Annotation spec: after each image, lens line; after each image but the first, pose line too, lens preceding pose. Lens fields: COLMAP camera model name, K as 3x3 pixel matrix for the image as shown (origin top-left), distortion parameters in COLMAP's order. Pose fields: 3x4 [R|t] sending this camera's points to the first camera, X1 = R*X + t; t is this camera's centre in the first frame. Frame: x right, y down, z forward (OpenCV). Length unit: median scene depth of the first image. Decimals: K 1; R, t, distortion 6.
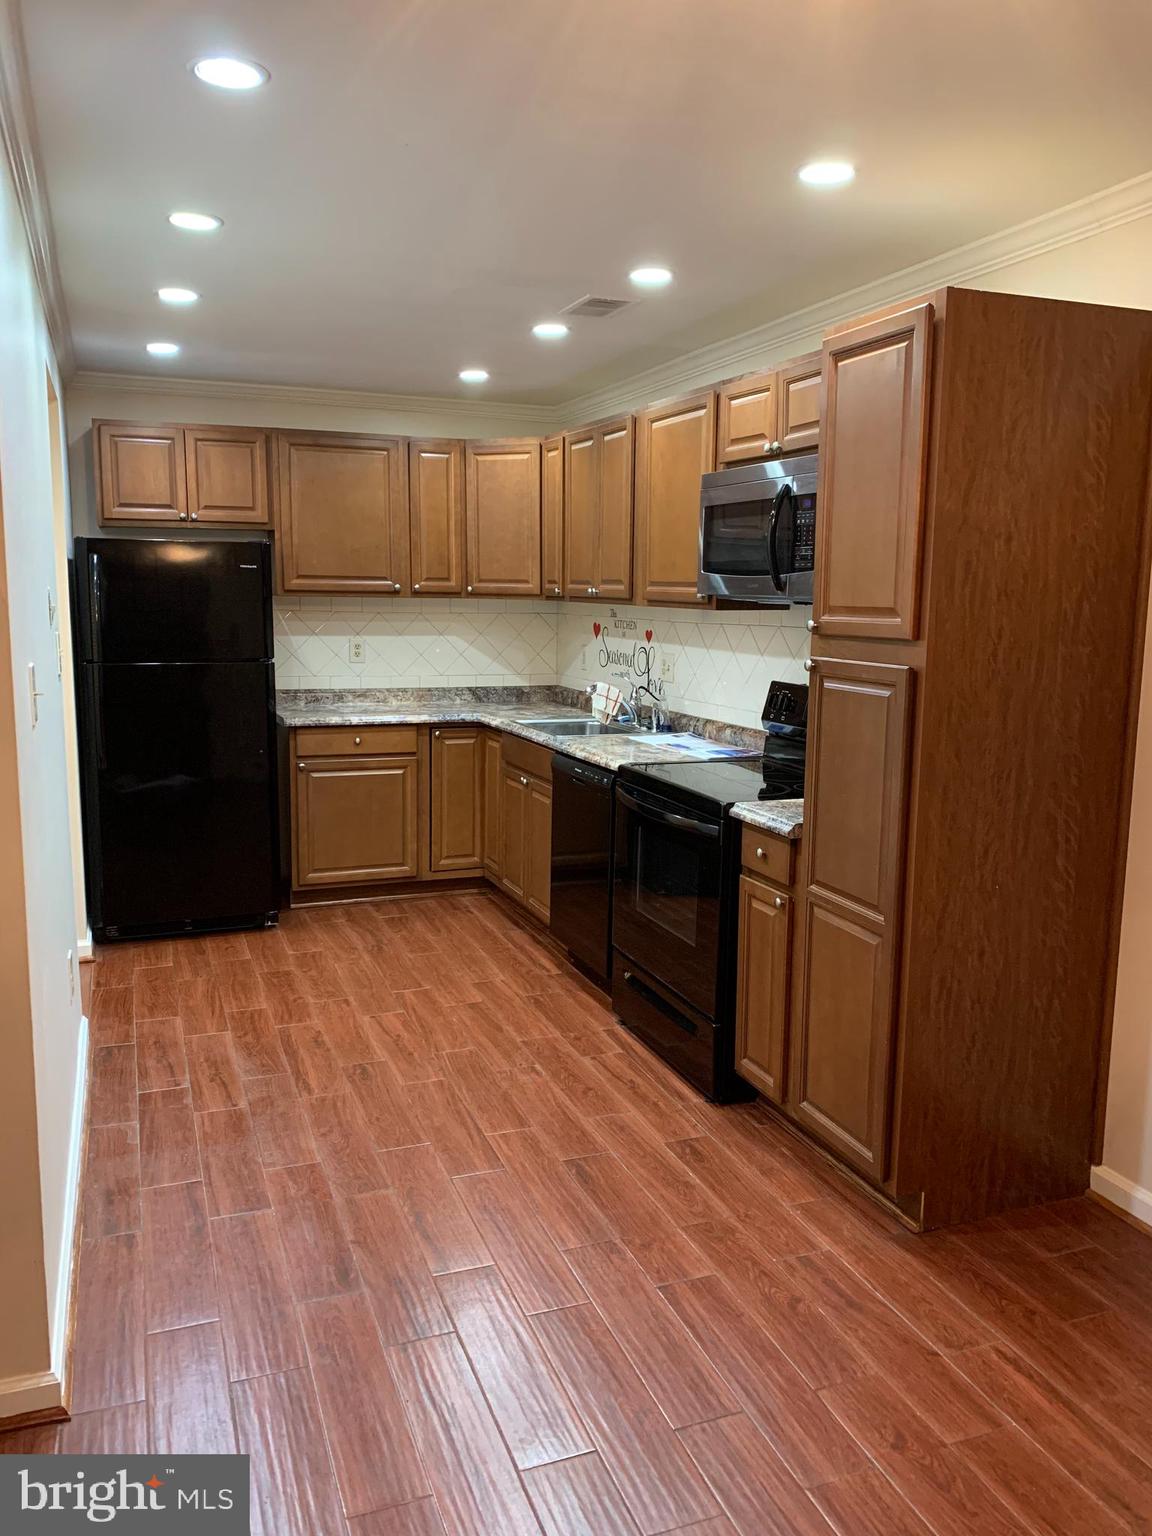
lens RADIAL K [[1171.1, 0, 576.0], [0, 1171.1, 768.0], [0, 0, 1]] dist [0.174060, -0.457283]
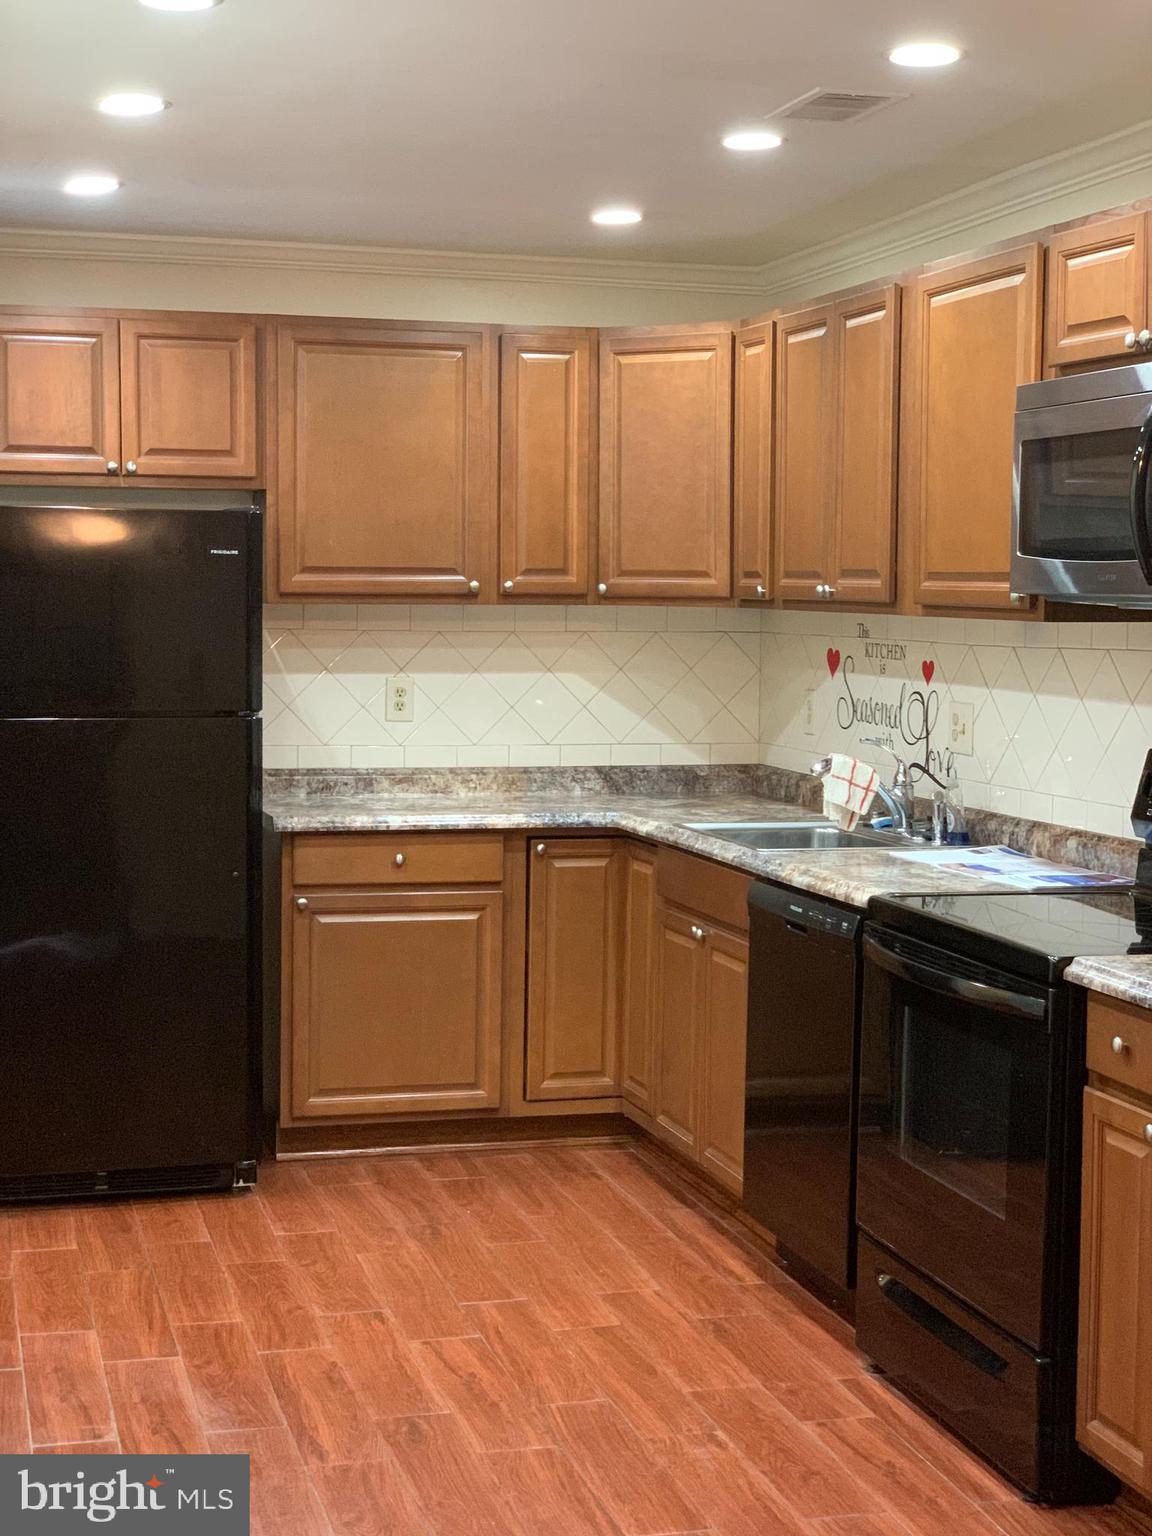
lens RADIAL K [[2312.9, 0, 576.0], [0, 2312.9, 768.0], [0, 0, 1]] dist [0.038205, 0.001838]
pose [[0.995422, 0.005254, -0.095433, 0.002090], [-0.012591, 0.996994, -0.076449, 0.018581], [0.094745, 0.077300, 0.992496, -0.090900]]
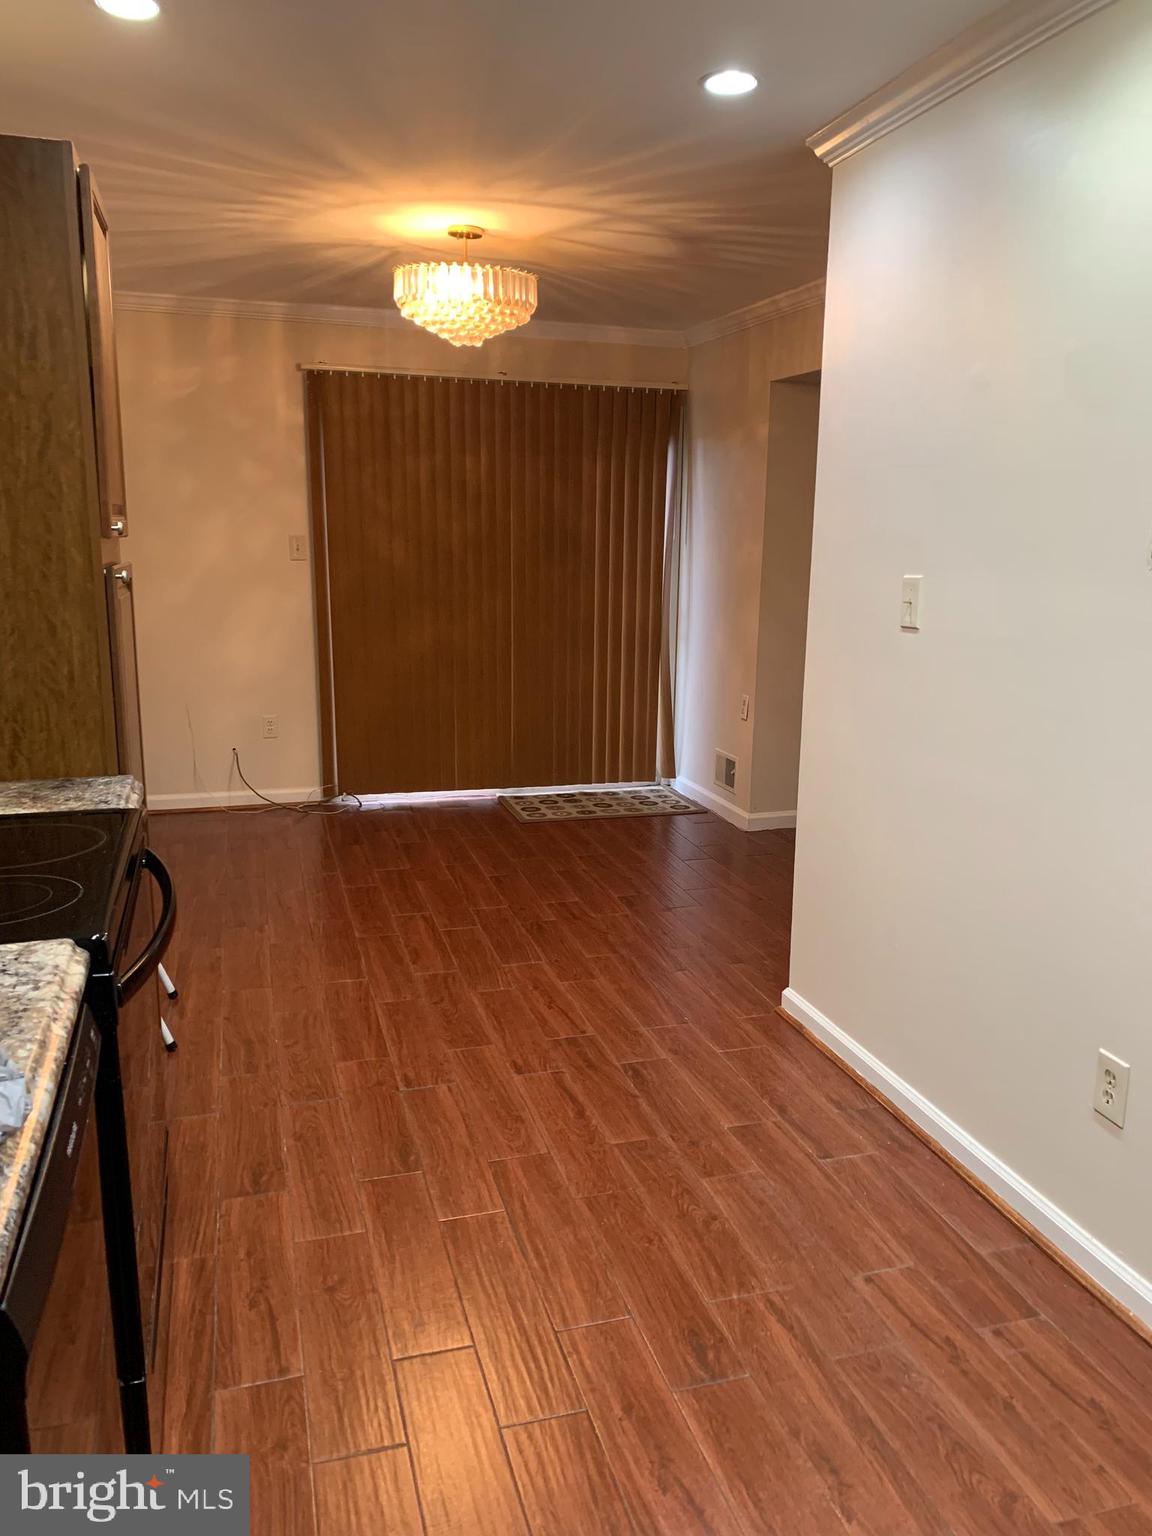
lens RADIAL K [[1183.5, 0, 576.0], [0, 1183.5, 768.0], [0, 0, 1]] dist [0.028153, 0.001644]
pose [[-0.996062, -0.042524, 0.077800, -0.114979], [-0.013284, 0.939151, 0.343248, -0.154083], [-0.087662, 0.340863, -0.936017, 1.095956]]
